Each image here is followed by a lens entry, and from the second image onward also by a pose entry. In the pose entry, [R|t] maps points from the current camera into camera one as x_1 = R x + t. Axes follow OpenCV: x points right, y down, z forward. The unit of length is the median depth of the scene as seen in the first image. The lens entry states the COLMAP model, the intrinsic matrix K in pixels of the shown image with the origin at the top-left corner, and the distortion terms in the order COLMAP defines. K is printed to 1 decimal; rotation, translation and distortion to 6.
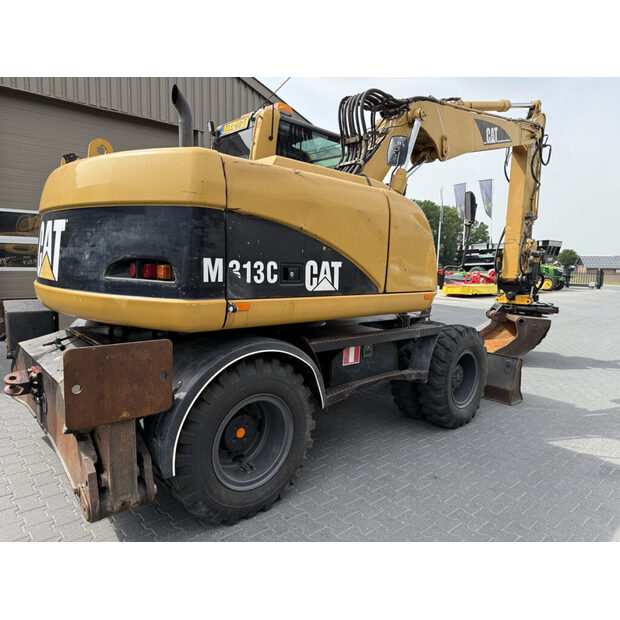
lens RADIAL K [[434.5, 0, 323.6], [0, 434.5, 305.3], [0, 0, 1]] dist [0.054002, -0.065909]
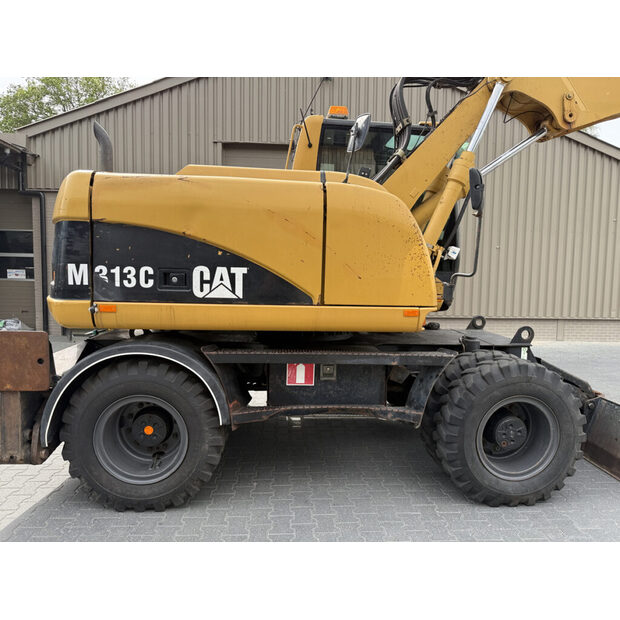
lens RADIAL K [[434.5, 0, 321.8], [0, 434.5, 307.6], [0, 0, 1]] dist [0.054002, -0.065909]
pose [[0.785695, 0.033367, -0.617714, 0.811400], [-0.059115, 0.998024, -0.021281, -0.005905], [0.615784, 0.053237, 0.786115, 0.420697]]
